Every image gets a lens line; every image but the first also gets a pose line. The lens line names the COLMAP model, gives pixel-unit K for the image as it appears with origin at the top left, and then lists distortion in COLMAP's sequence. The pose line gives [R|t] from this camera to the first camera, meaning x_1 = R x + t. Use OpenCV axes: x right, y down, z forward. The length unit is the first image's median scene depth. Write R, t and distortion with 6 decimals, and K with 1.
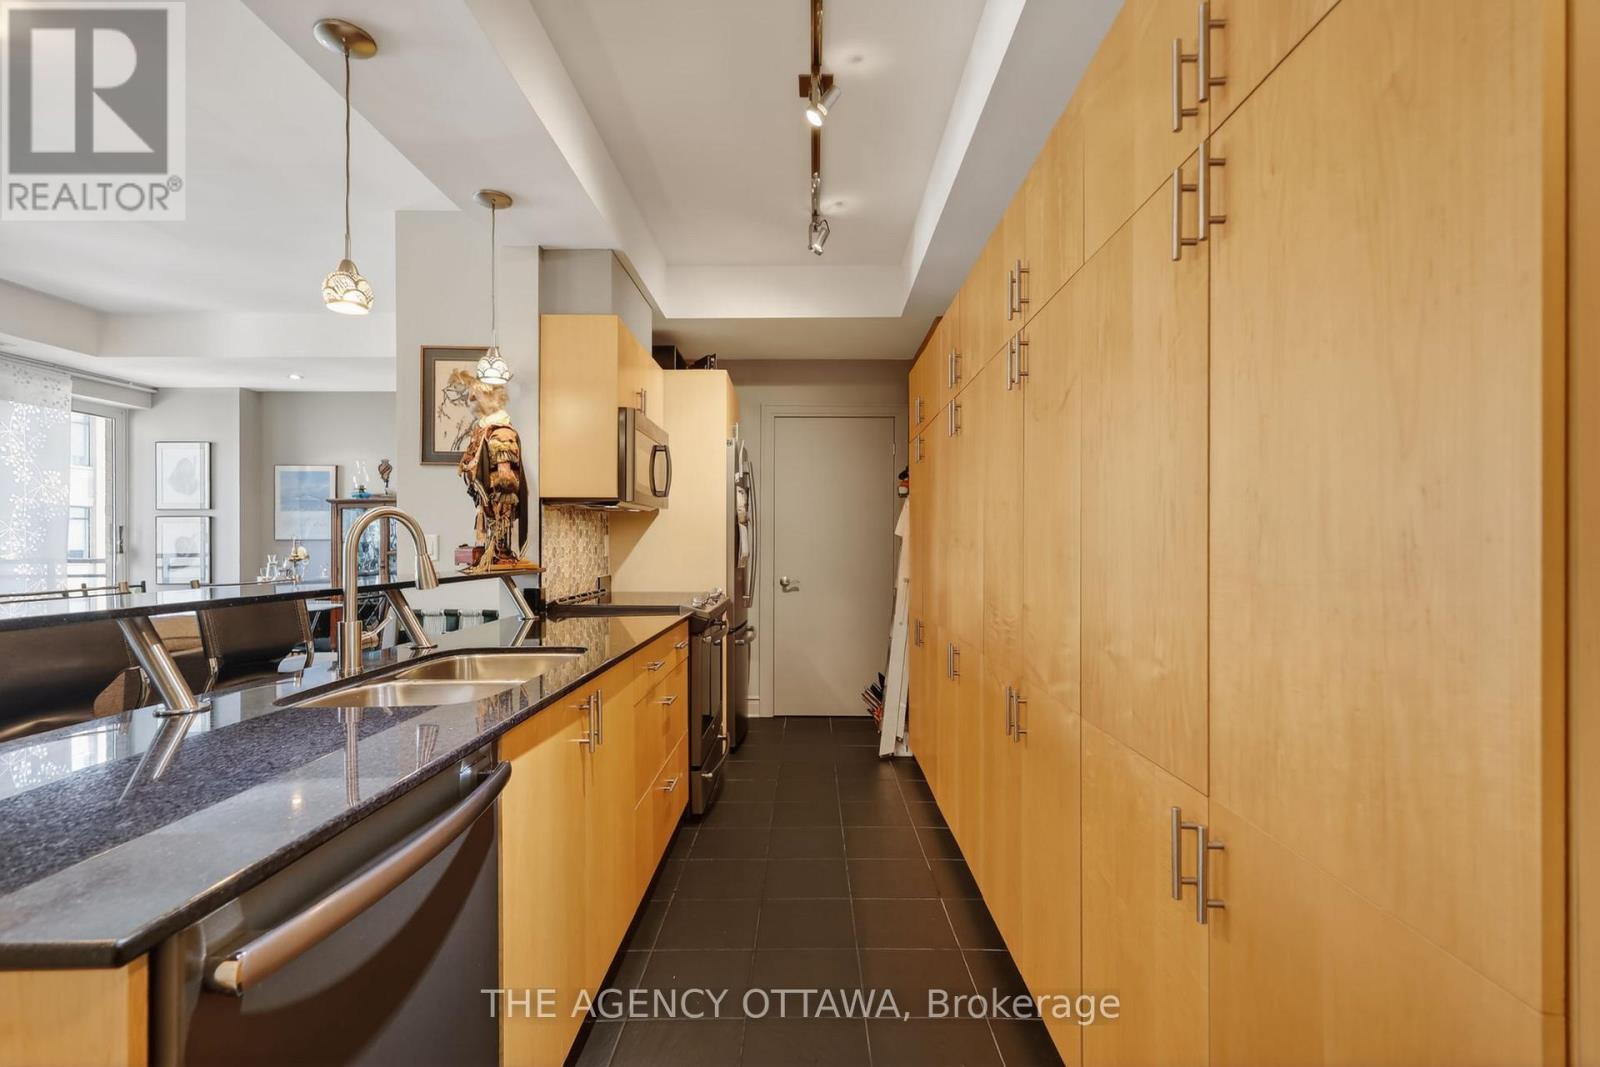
lens RADIAL K [[708.2, 0, 800.0], [0, 708.2, 542.4], [0, 0, 1]] dist [0.000059, 0.000252]
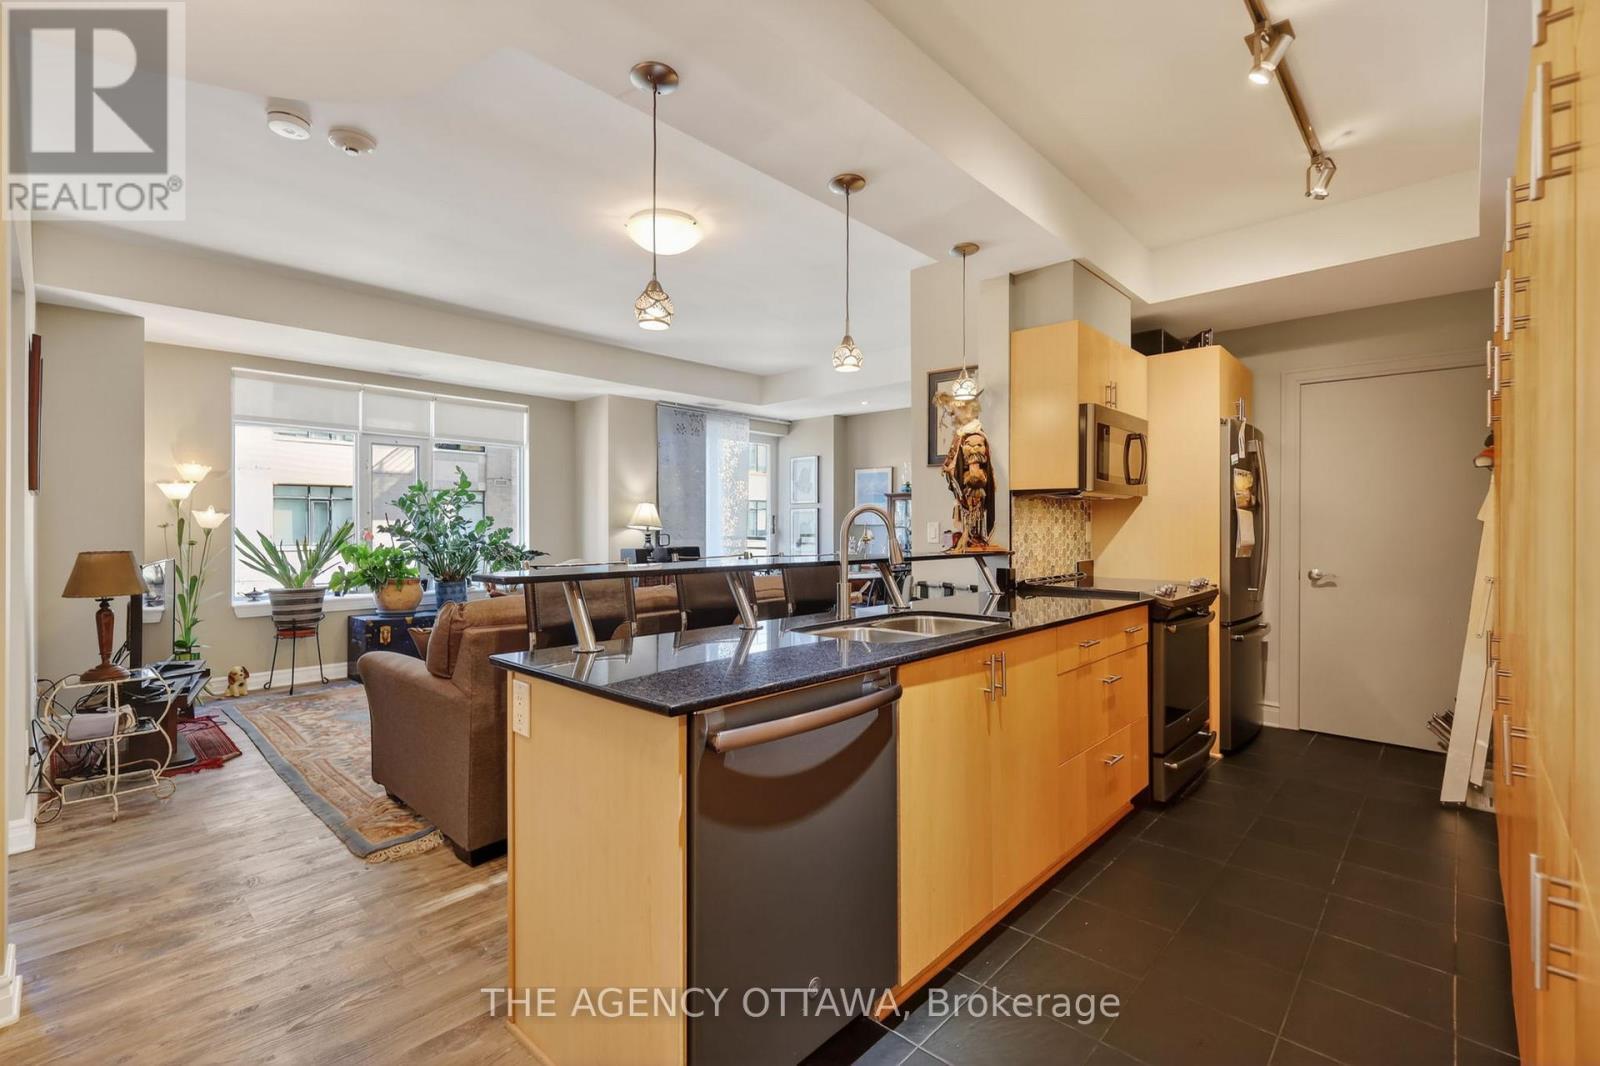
lens RADIAL K [[695.7, 0, 800.6], [0, 695.7, 527.9], [0, 0, 1]] dist [0.001339, 0.000344]
pose [[0.732792, 0.003821, -0.680442, 0.151025], [-0.002088, 0.999992, 0.003367, -0.004784], [0.680450, -0.001047, 0.732794, -0.064806]]
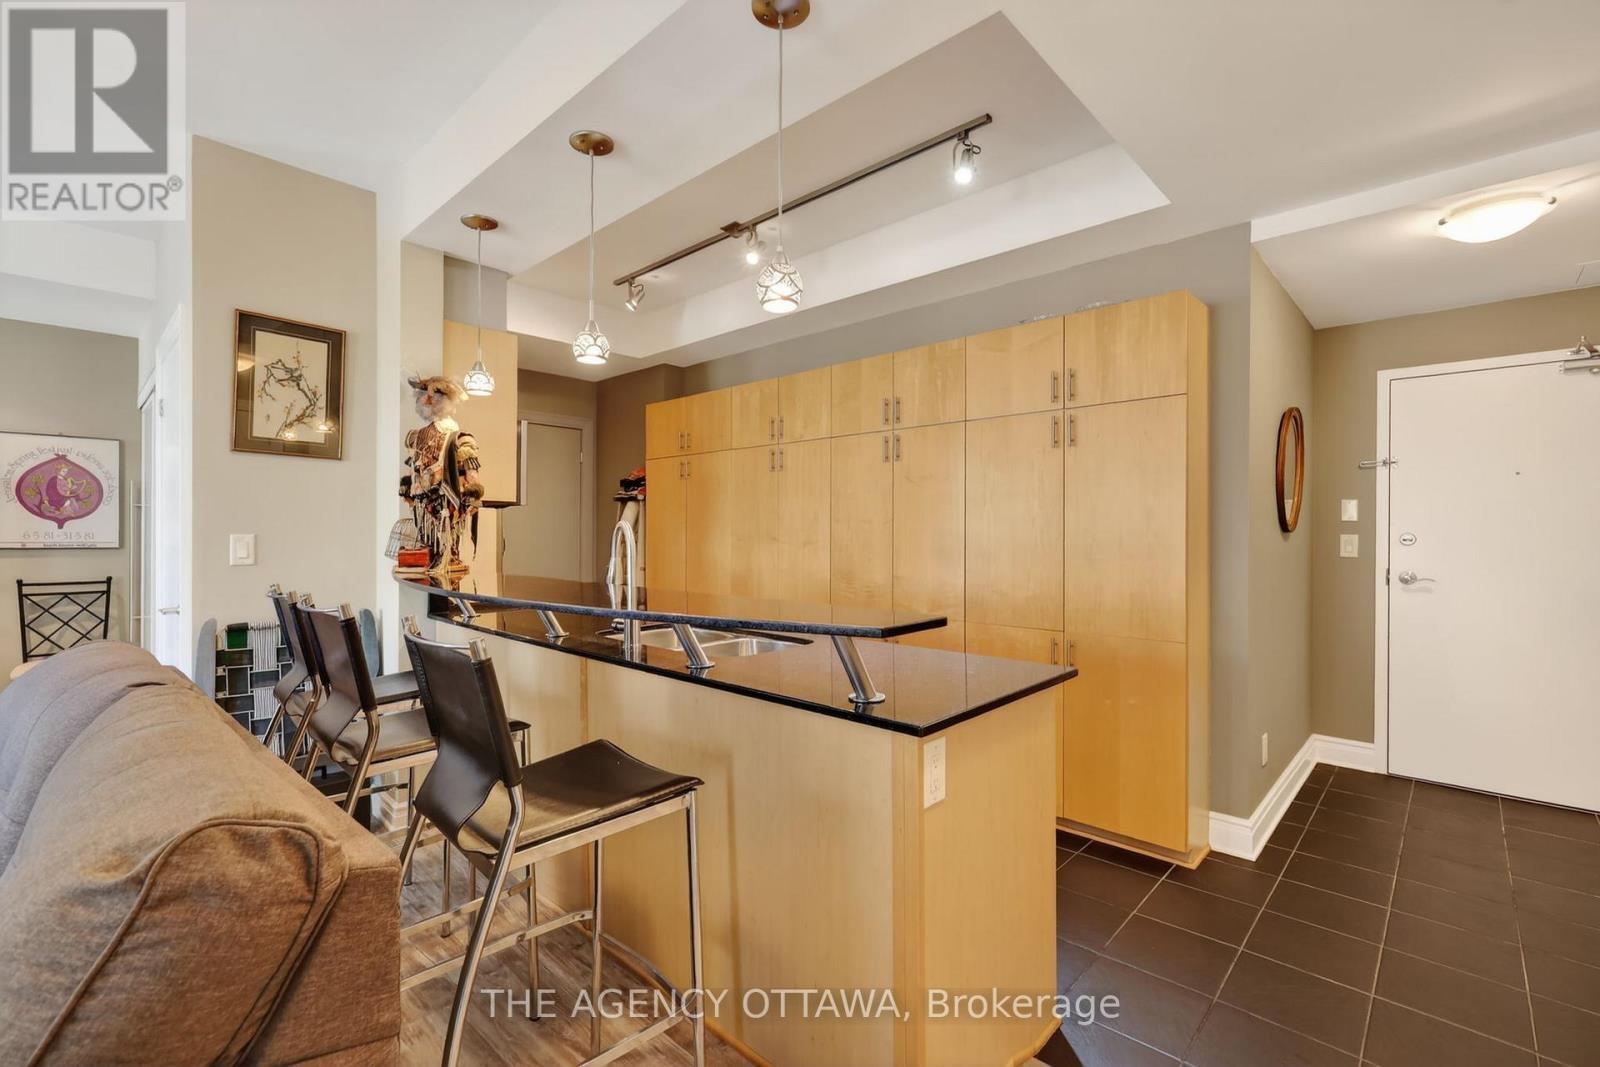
lens RADIAL K [[695.7, 0, 800.6], [0, 695.7, 528.4], [0, 0, 1]] dist [0.001339, 0.000344]
pose [[0.678474, 0.003165, 0.734618, -0.733876], [-0.006204, 0.999980, 0.001422, -0.023644], [-0.734598, -0.005523, 0.678480, -0.064708]]
